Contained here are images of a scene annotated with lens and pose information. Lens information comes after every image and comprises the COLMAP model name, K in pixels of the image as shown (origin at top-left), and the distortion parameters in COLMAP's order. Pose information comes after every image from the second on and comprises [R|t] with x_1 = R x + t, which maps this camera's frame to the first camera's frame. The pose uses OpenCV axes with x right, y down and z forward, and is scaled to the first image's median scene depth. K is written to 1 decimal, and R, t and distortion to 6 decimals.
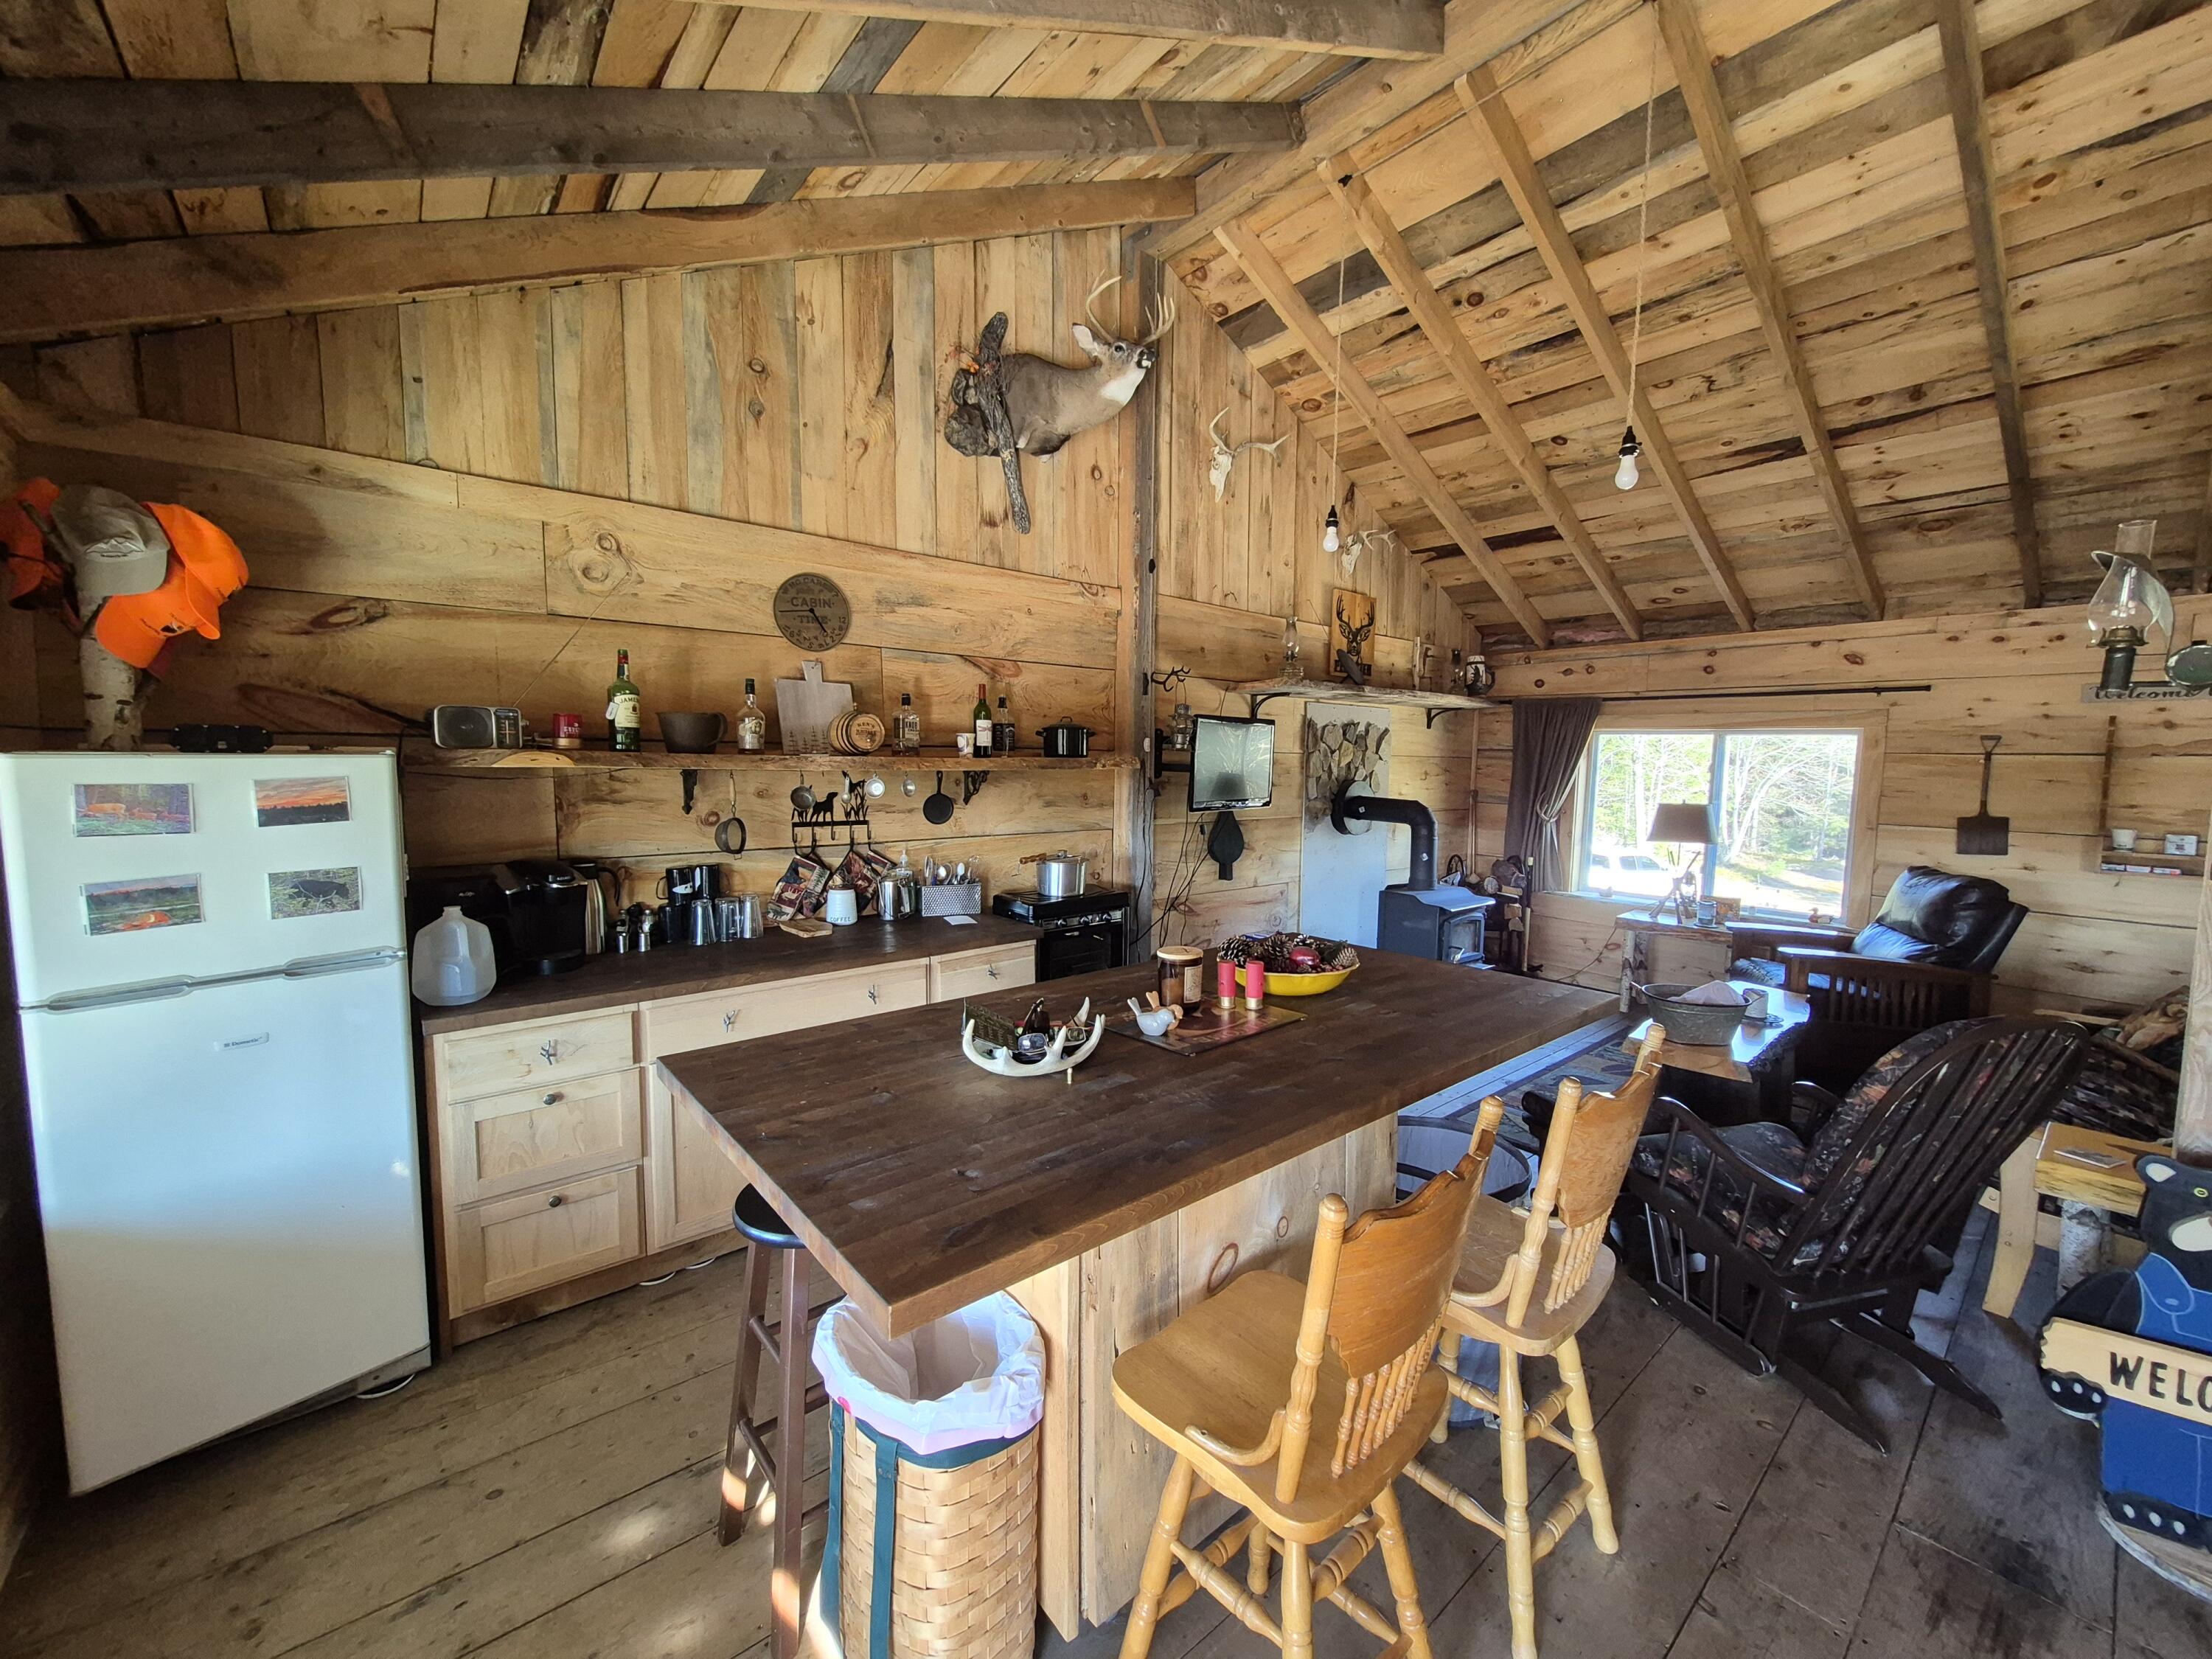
lens RADIAL K [[871.7, 0, 1118.8], [0, 871.7, 830.1], [0, 0, 1]] dist [-0.001989, 0.001605]
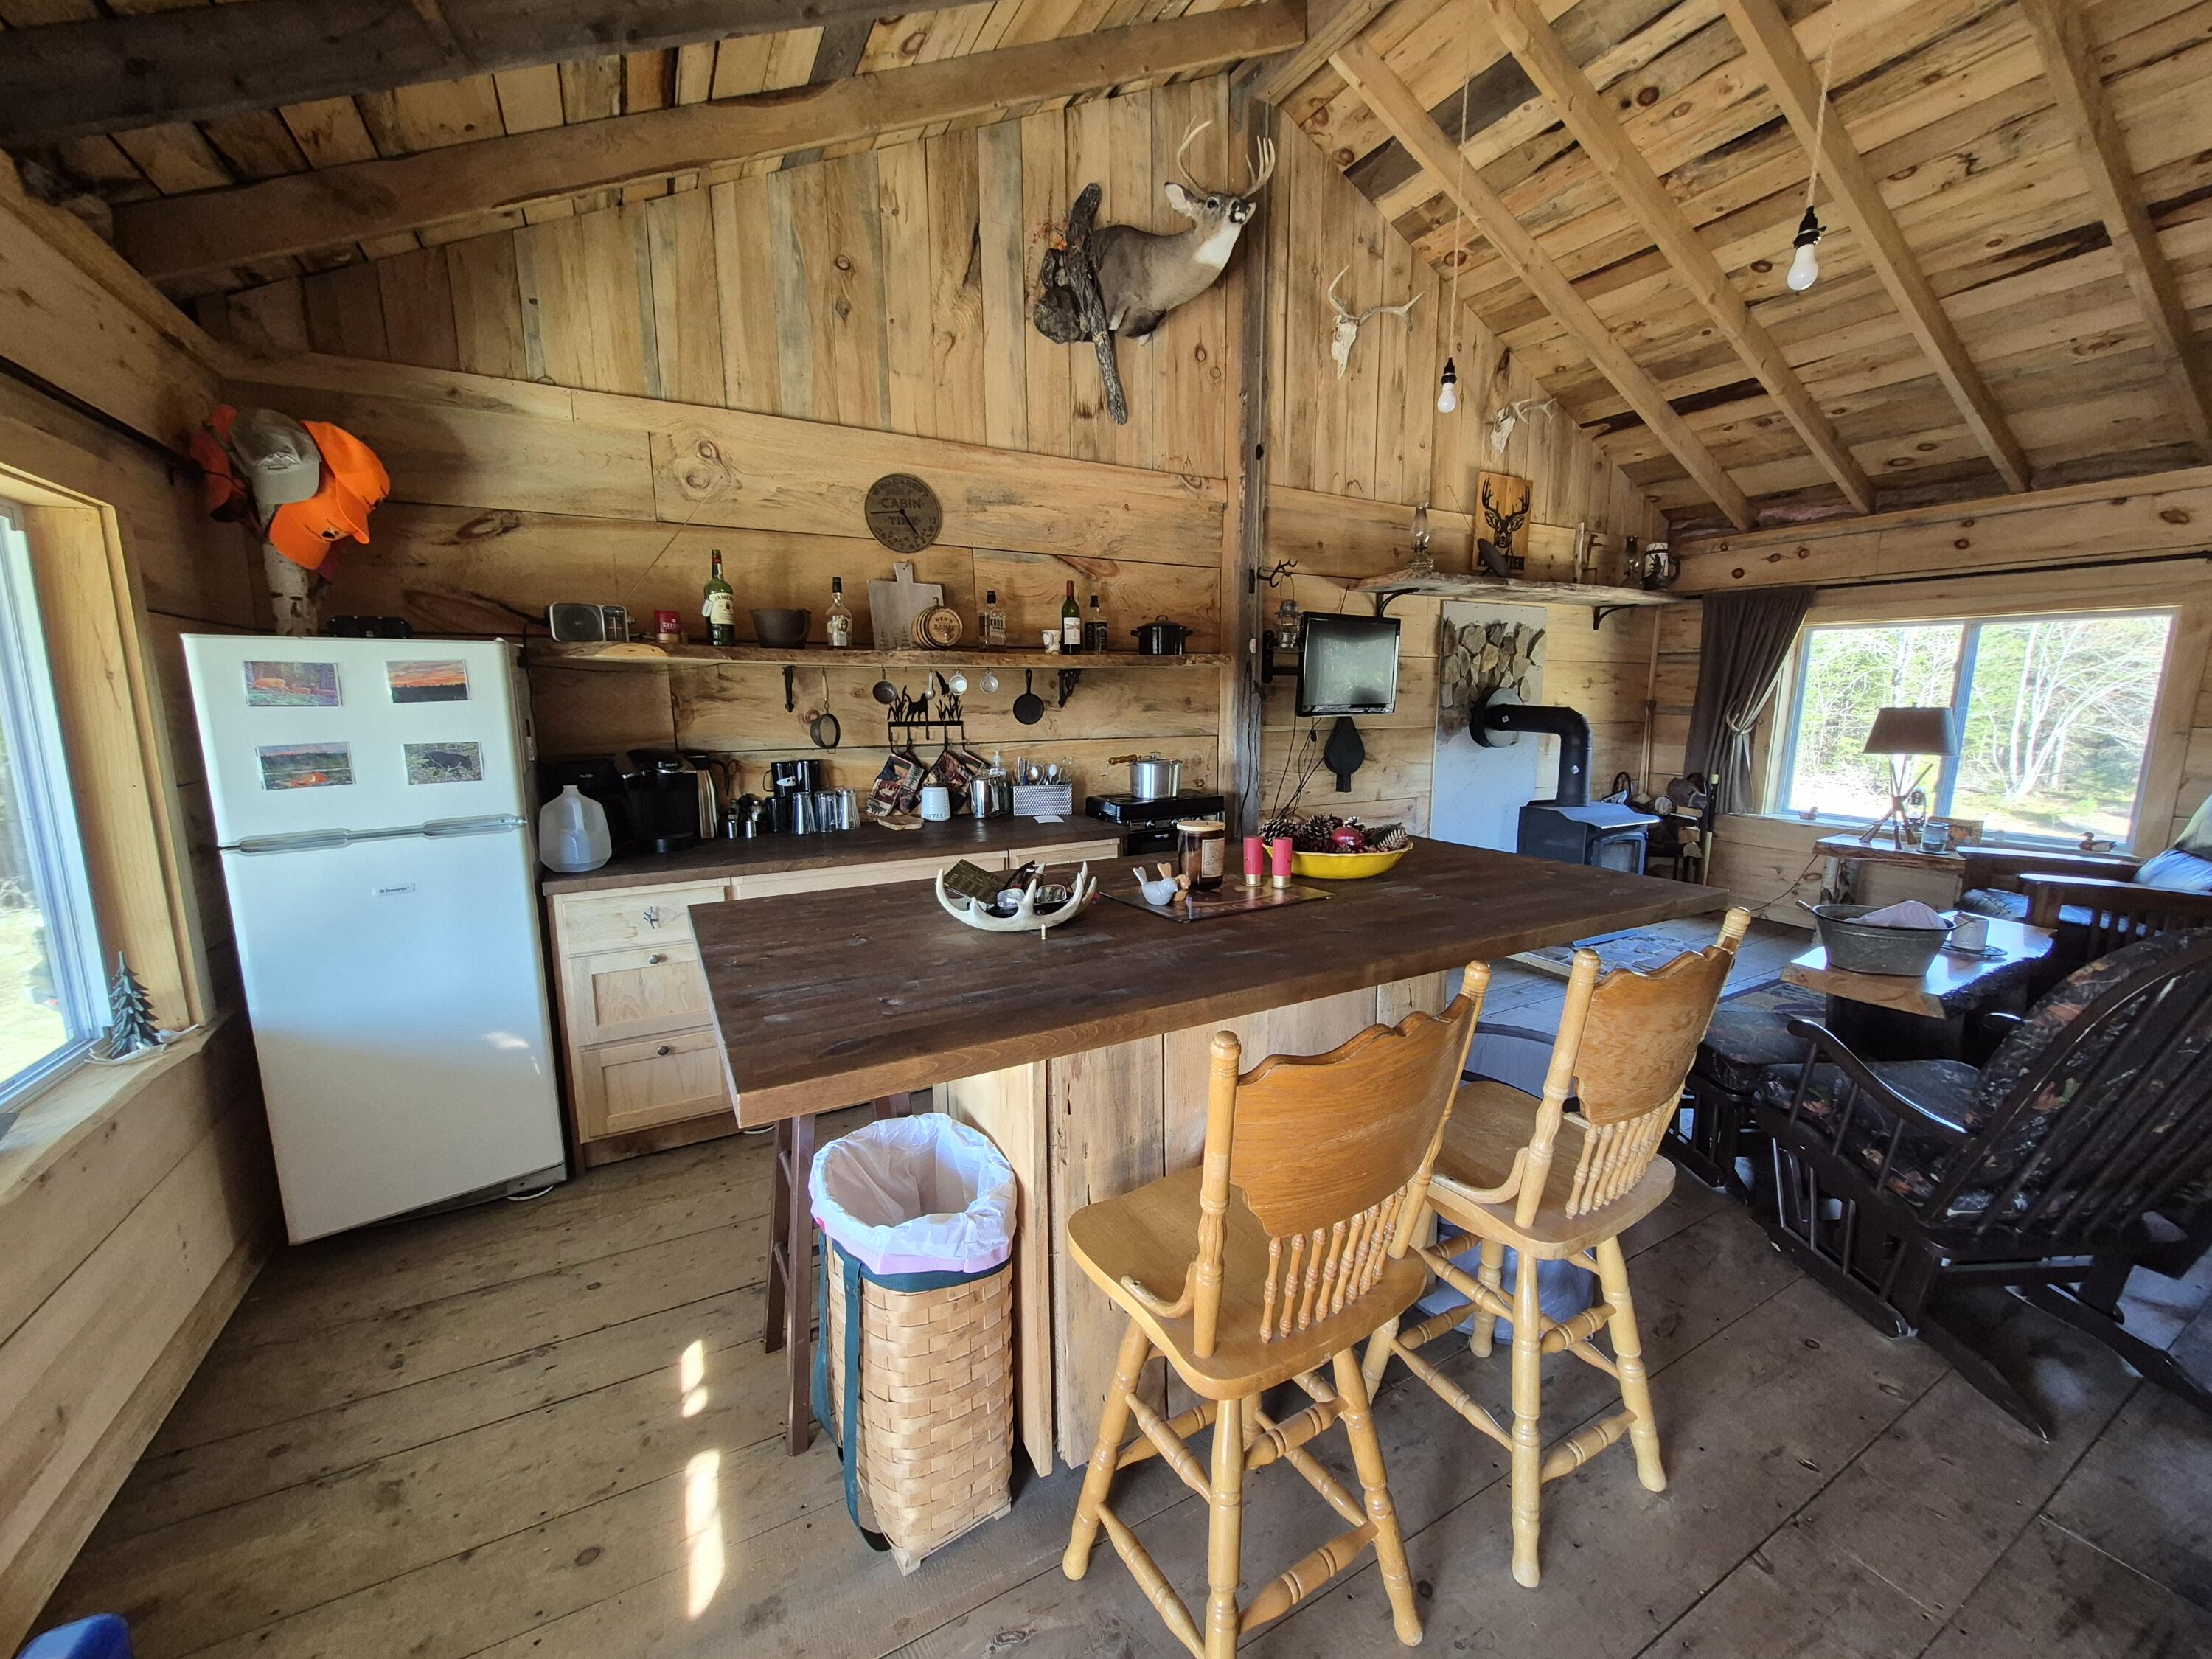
lens RADIAL K [[871.7, 0, 1104.7], [0, 871.7, 825.5], [0, 0, 1]] dist [-0.001989, 0.001605]
pose [[0.980556, 0.015334, -0.195640, 0.101593], [-0.000997, 0.997319, 0.073172, 0.047127], [0.196238, -0.071554, 0.977942, 0.034272]]
